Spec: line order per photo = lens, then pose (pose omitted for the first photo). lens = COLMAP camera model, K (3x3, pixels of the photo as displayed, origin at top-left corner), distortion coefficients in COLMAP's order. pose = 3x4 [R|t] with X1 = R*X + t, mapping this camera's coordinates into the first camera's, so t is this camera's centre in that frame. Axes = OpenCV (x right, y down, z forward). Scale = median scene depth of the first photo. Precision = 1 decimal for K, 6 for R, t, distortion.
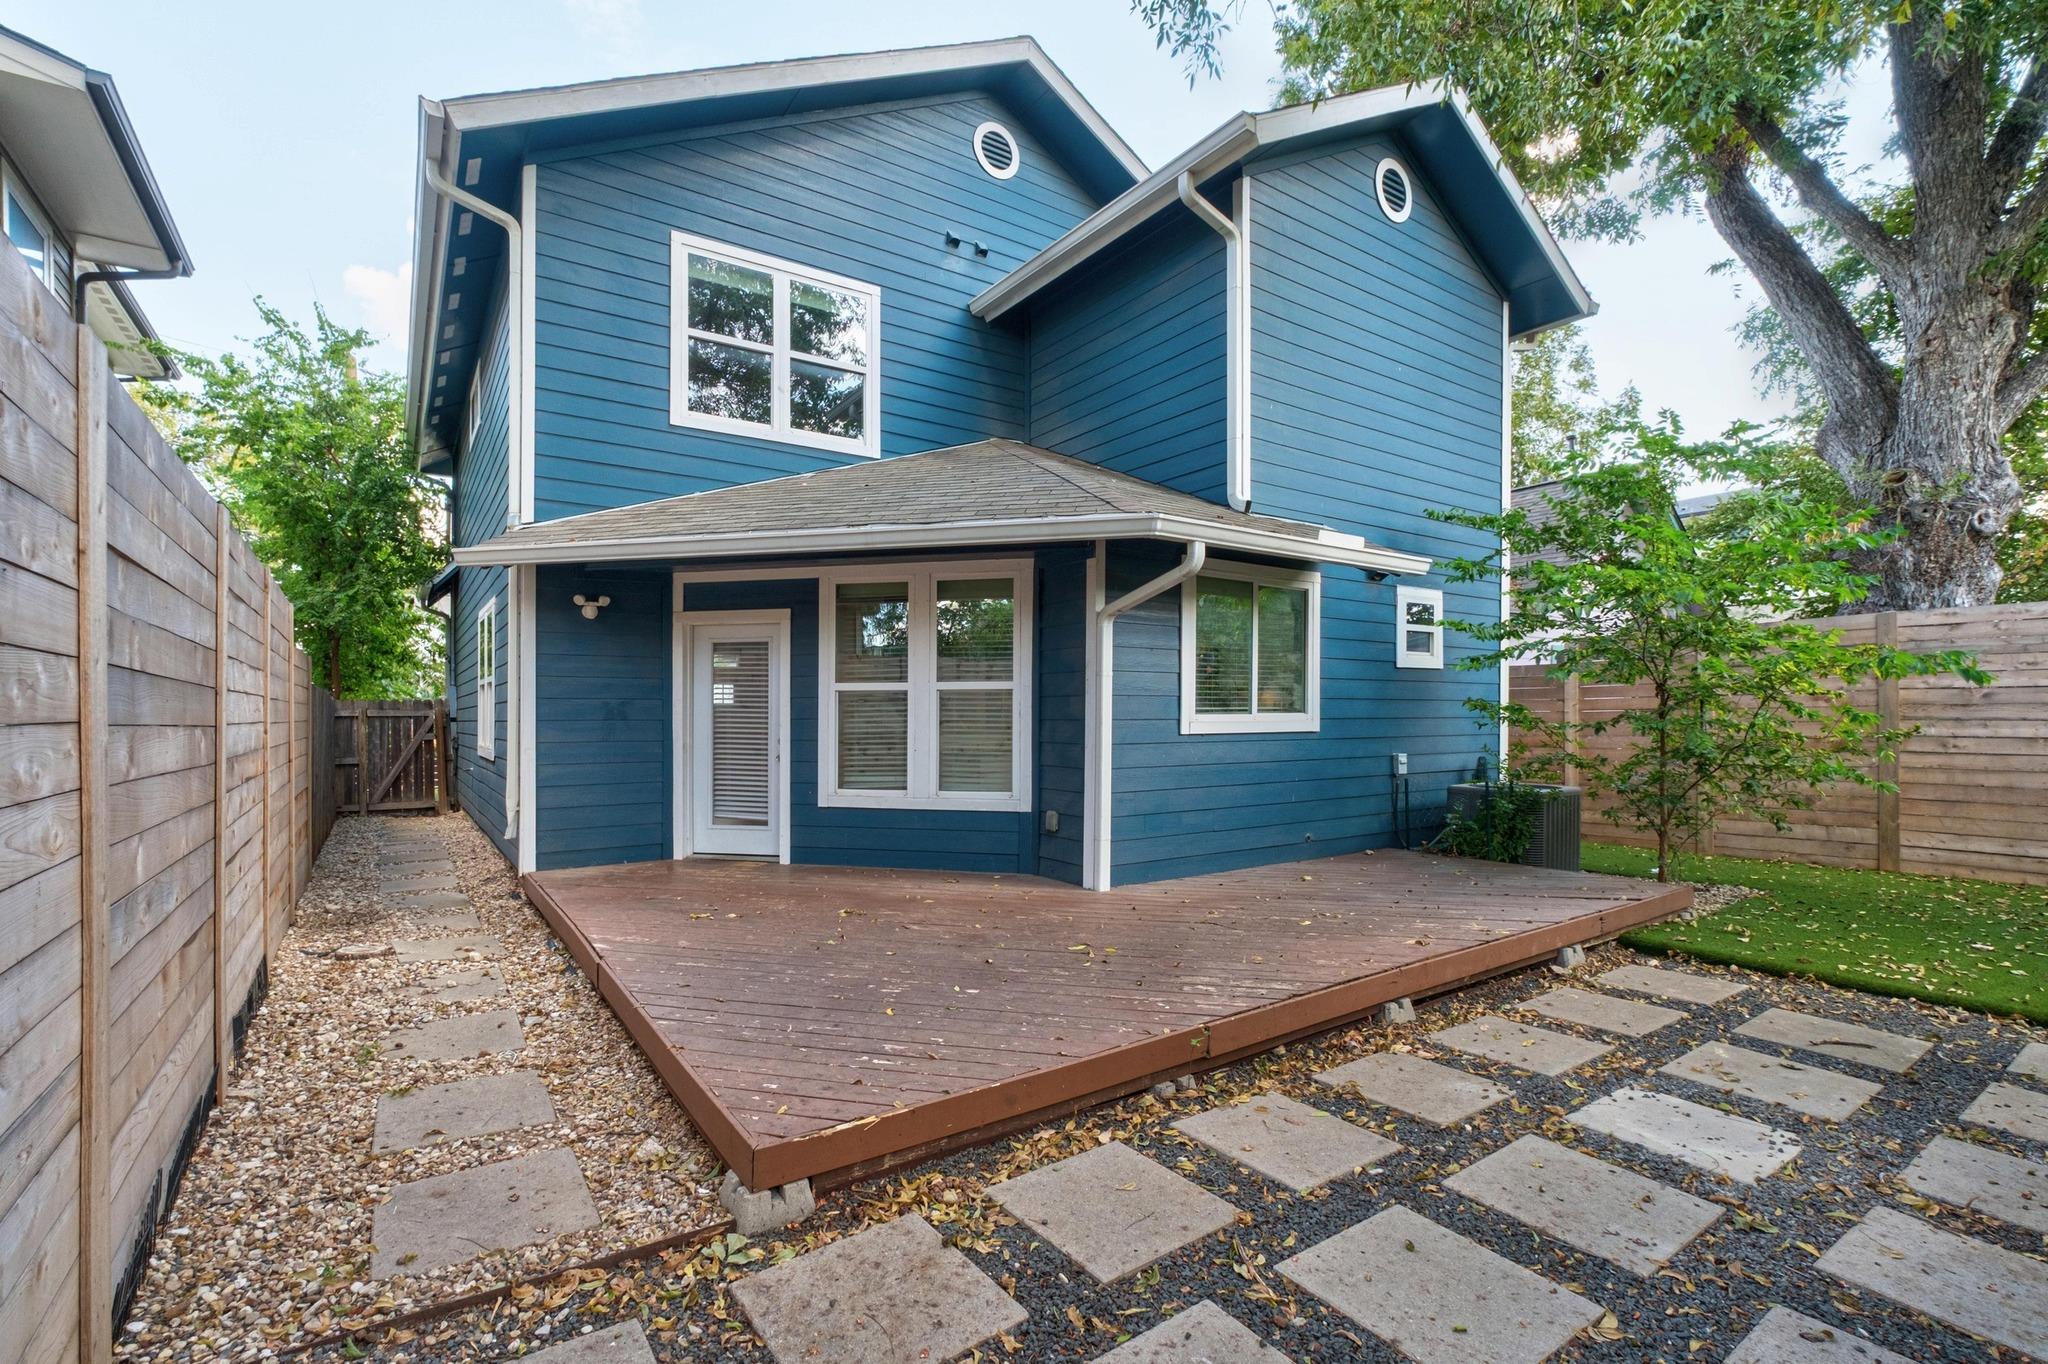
lens RADIAL K [[916.4, 0, 983.3], [0, 916.4, 718.0], [0, 0, 1]] dist [-0.022997, 0.010255]
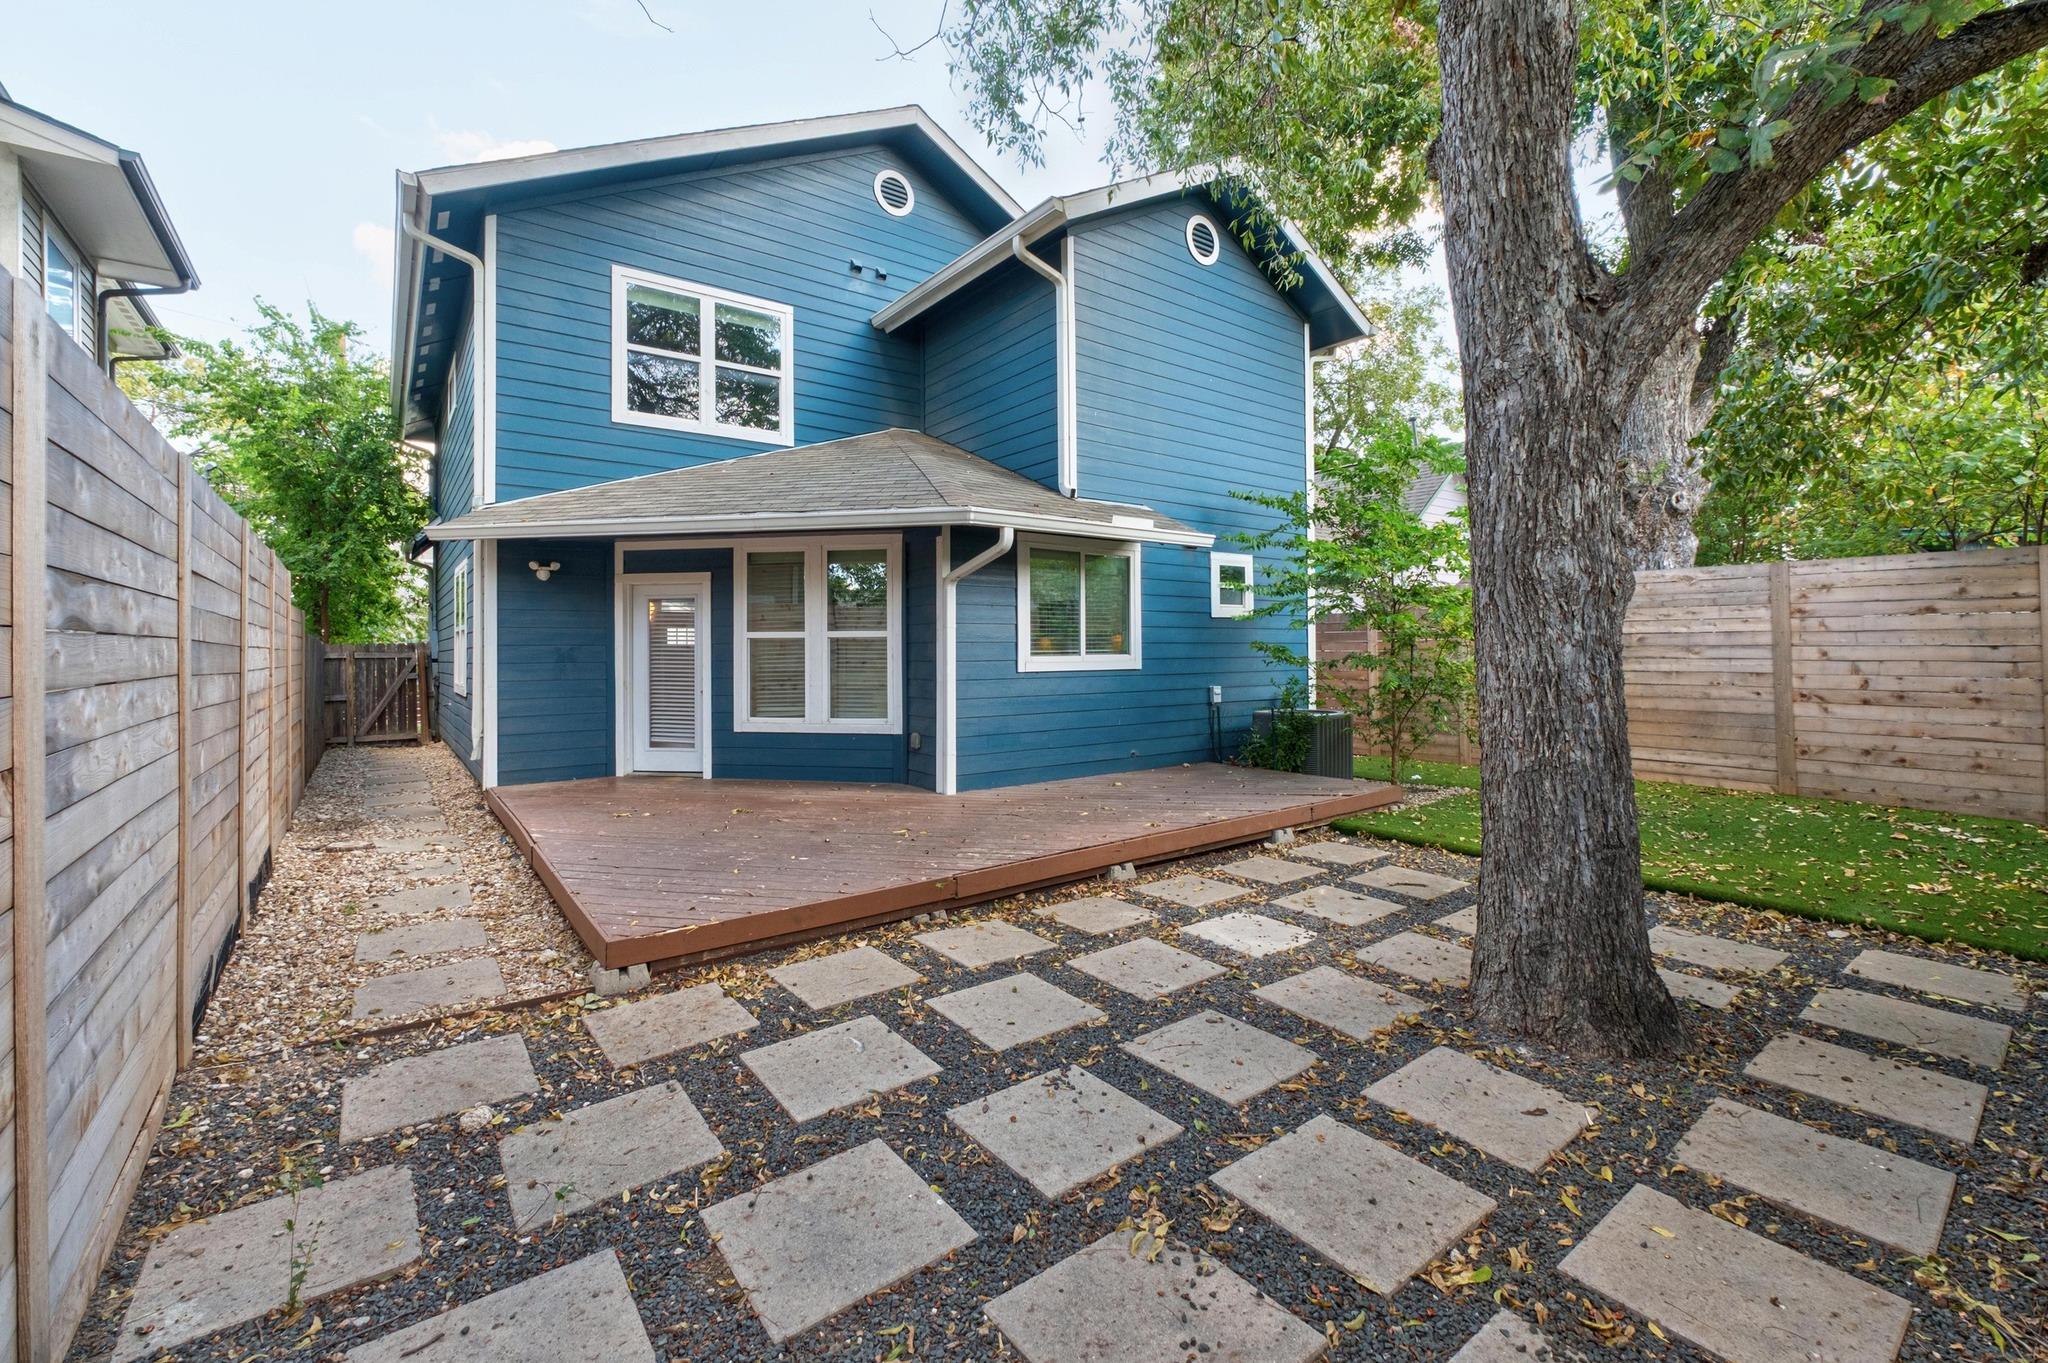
lens RADIAL K [[865.9, 0, 1020.8], [0, 865.9, 647.1], [0, 0, 1]] dist [-0.023401, 0.010267]
pose [[0.997954, -0.003051, 0.063868, 0.140298], [0.003552, 0.999964, -0.007739, -0.007749], [-0.063842, 0.007950, 0.997928, -0.201740]]
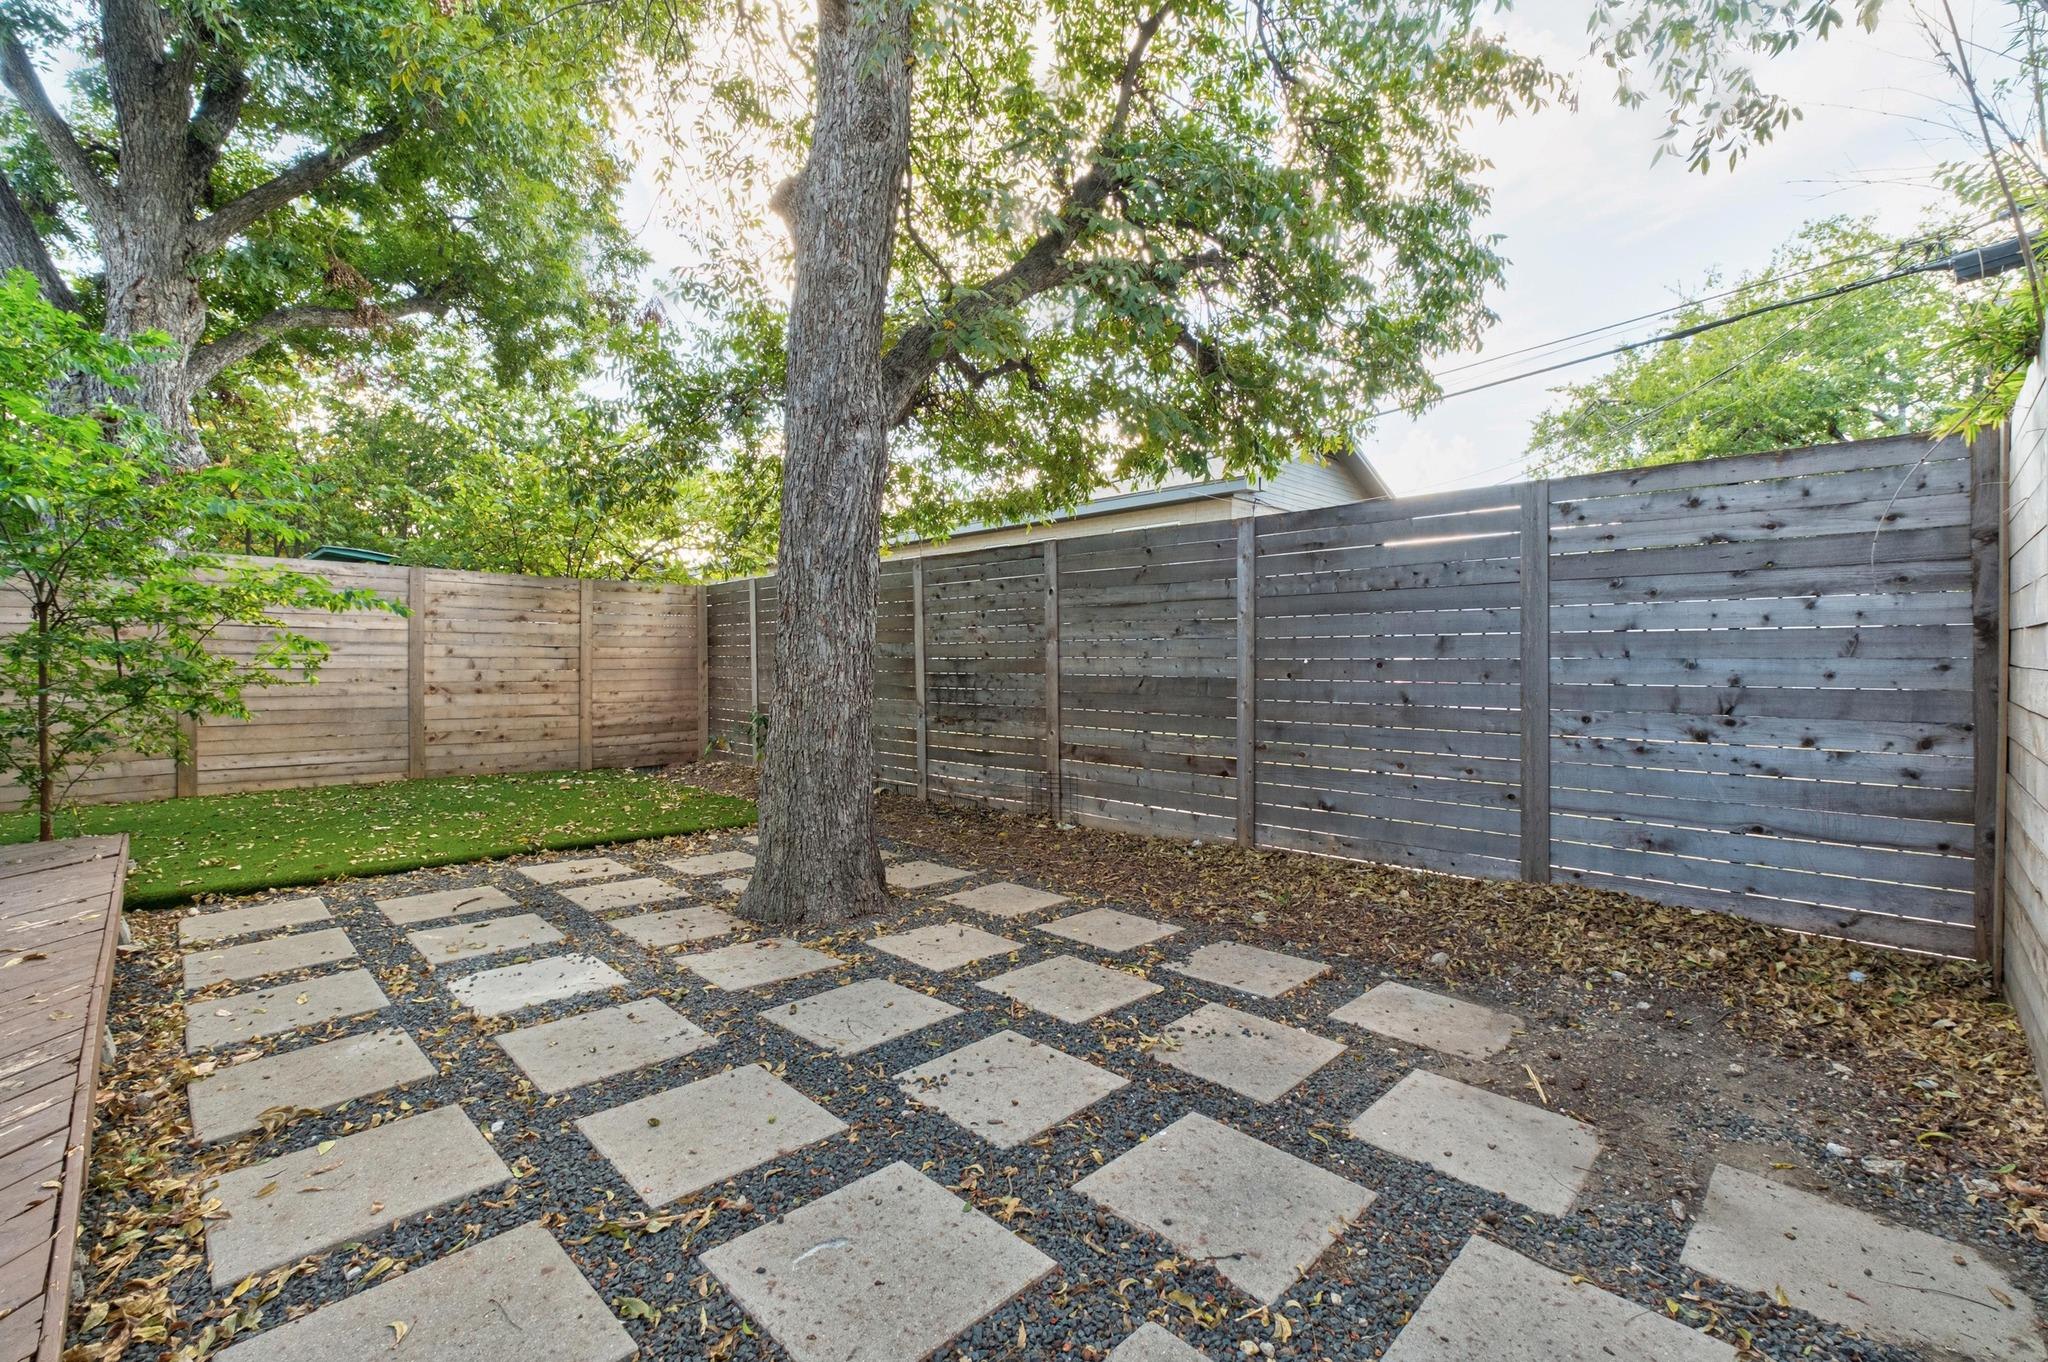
lens RADIAL K [[860.2, 0, 1042.7], [0, 860.2, 659.2], [0, 0, 1]] dist [-0.024295, 0.010318]
pose [[-0.218168, 0.008327, 0.975876, -0.211380], [0.002679, 0.999965, -0.007934, 0.022307], [-0.975908, 0.000884, -0.218182, 0.283264]]
